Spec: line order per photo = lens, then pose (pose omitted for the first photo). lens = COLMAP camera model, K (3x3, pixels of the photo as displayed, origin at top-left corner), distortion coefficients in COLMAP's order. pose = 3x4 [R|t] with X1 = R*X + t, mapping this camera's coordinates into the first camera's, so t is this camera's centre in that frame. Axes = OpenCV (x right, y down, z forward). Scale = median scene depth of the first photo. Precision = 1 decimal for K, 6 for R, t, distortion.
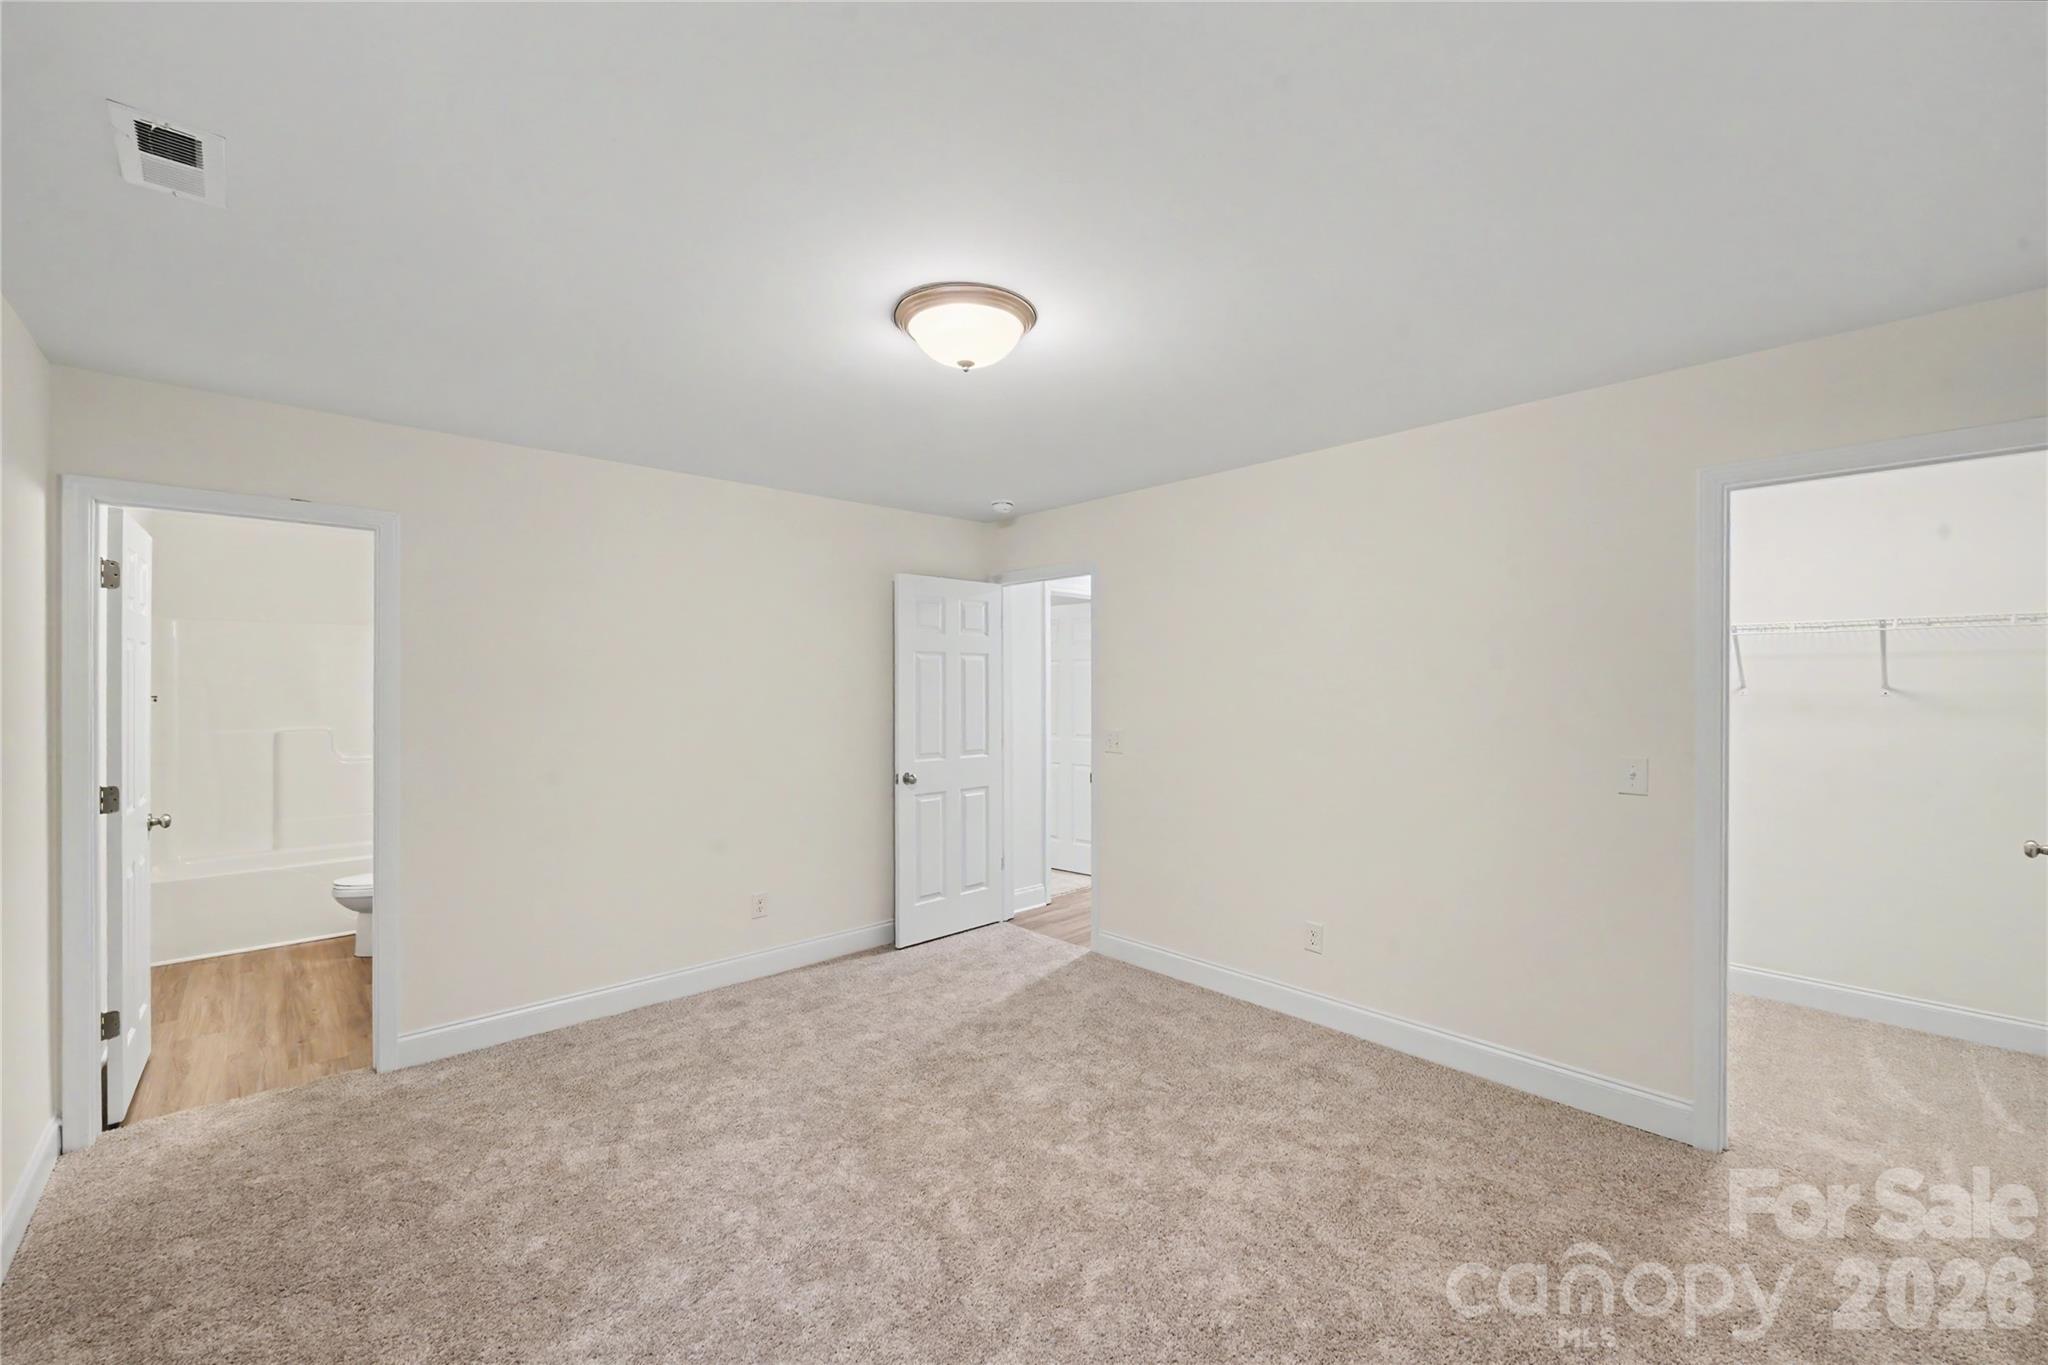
lens RADIAL K [[829.0, 0, 1023.5], [0, 829.0, 690.0], [0, 0, 1]] dist [-0.000116, -0.001197]
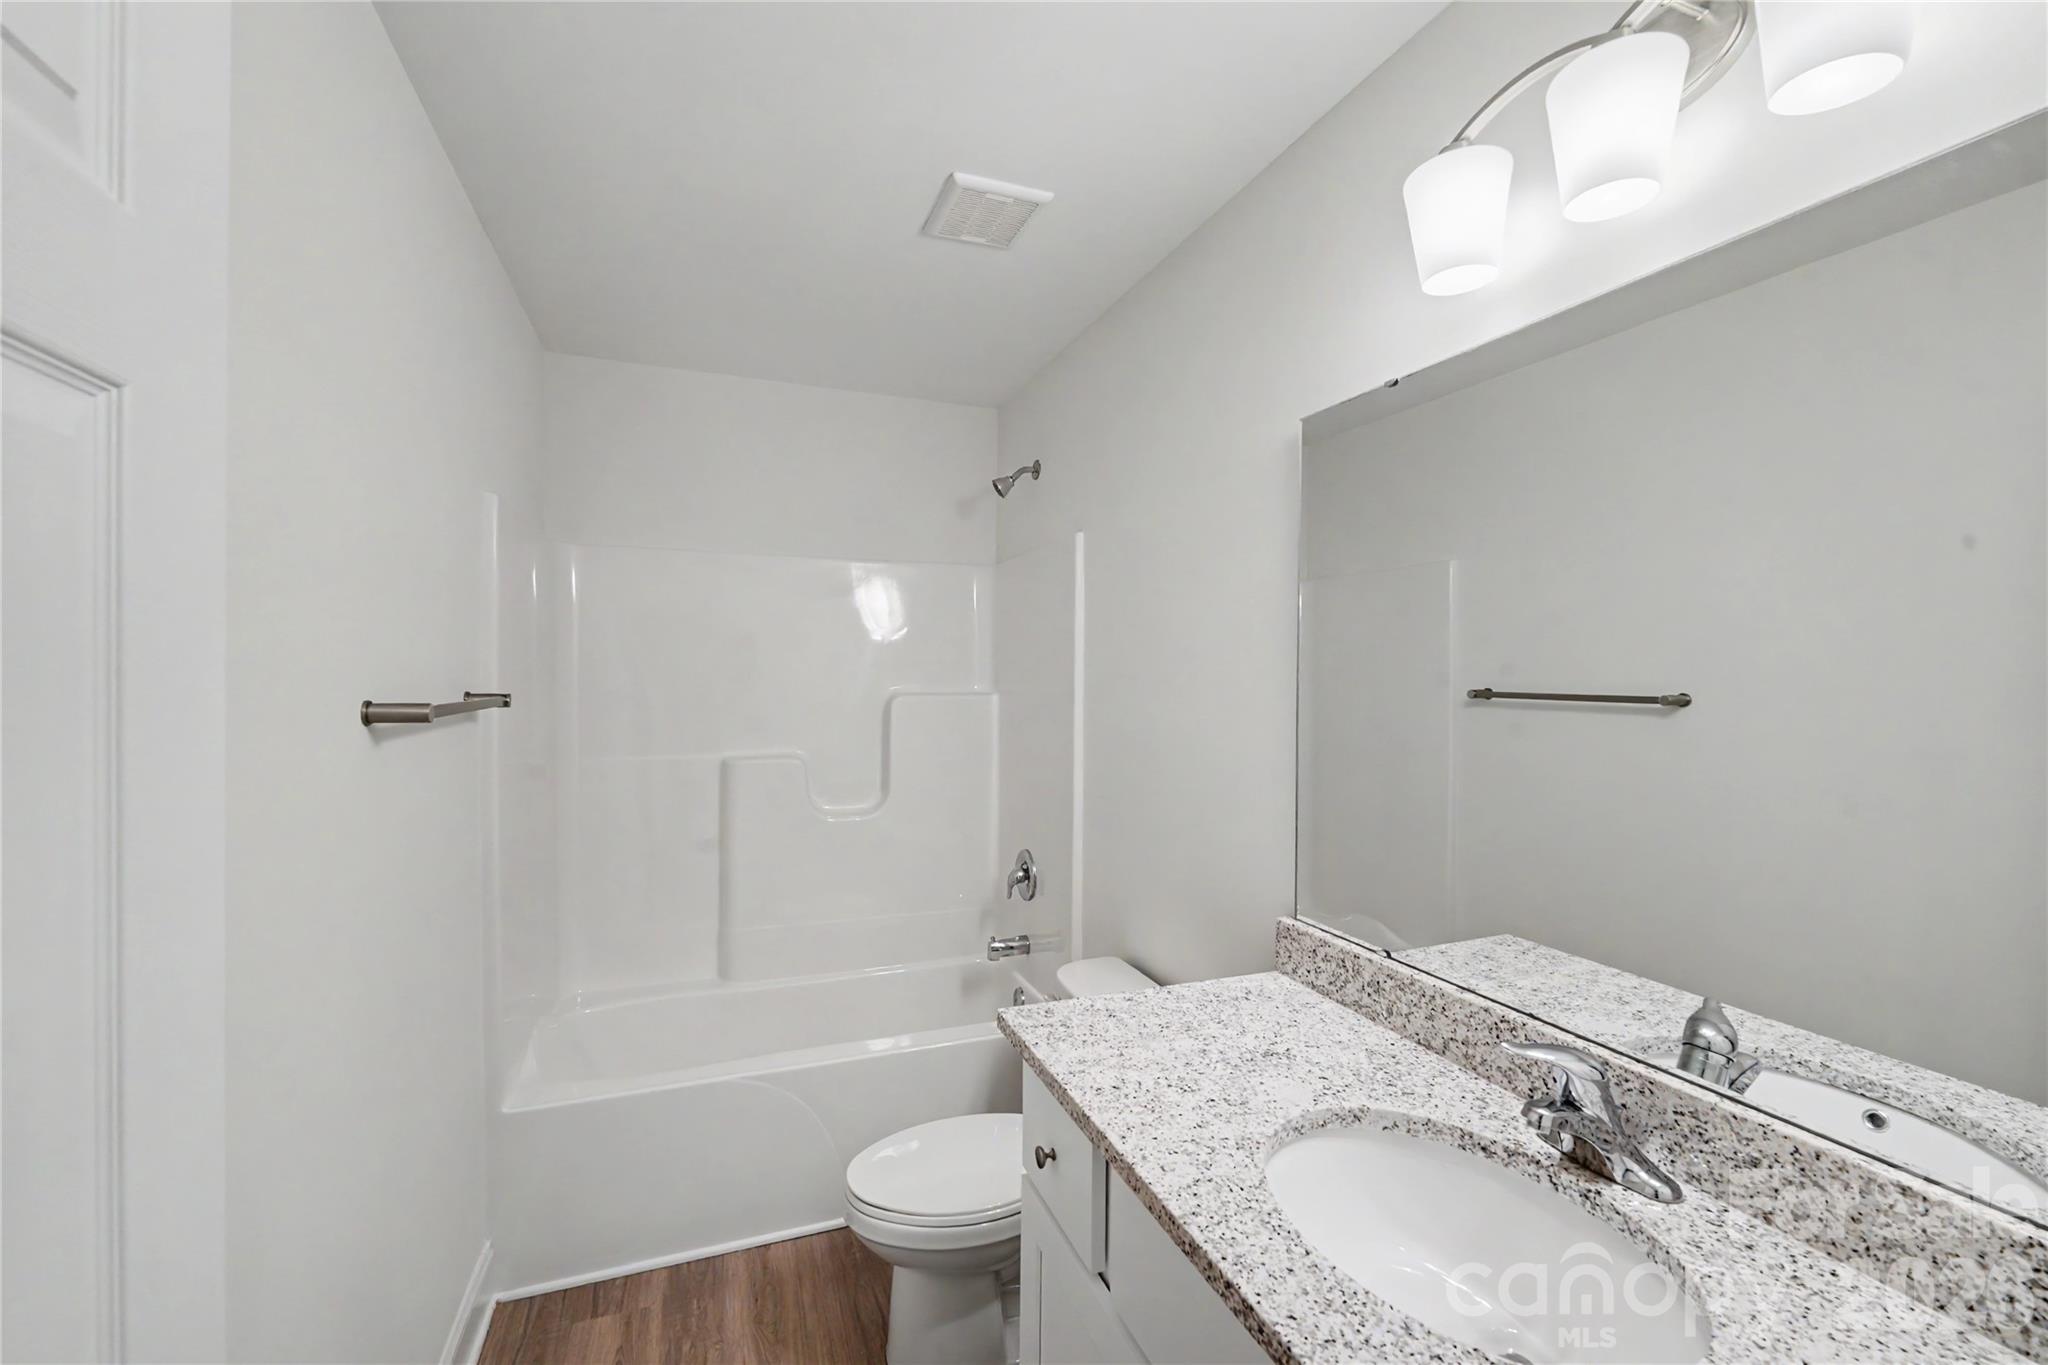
lens RADIAL K [[829.0, 0, 1027.9], [0, 829.0, 678.8], [0, 0, 1]] dist [-0.000116, -0.001197]
pose [[0.929825, -0.002676, -0.367993, -0.561159], [0.004605, 0.999980, 0.004364, 0.003023], [0.367974, -0.005753, 0.929818, 0.618895]]
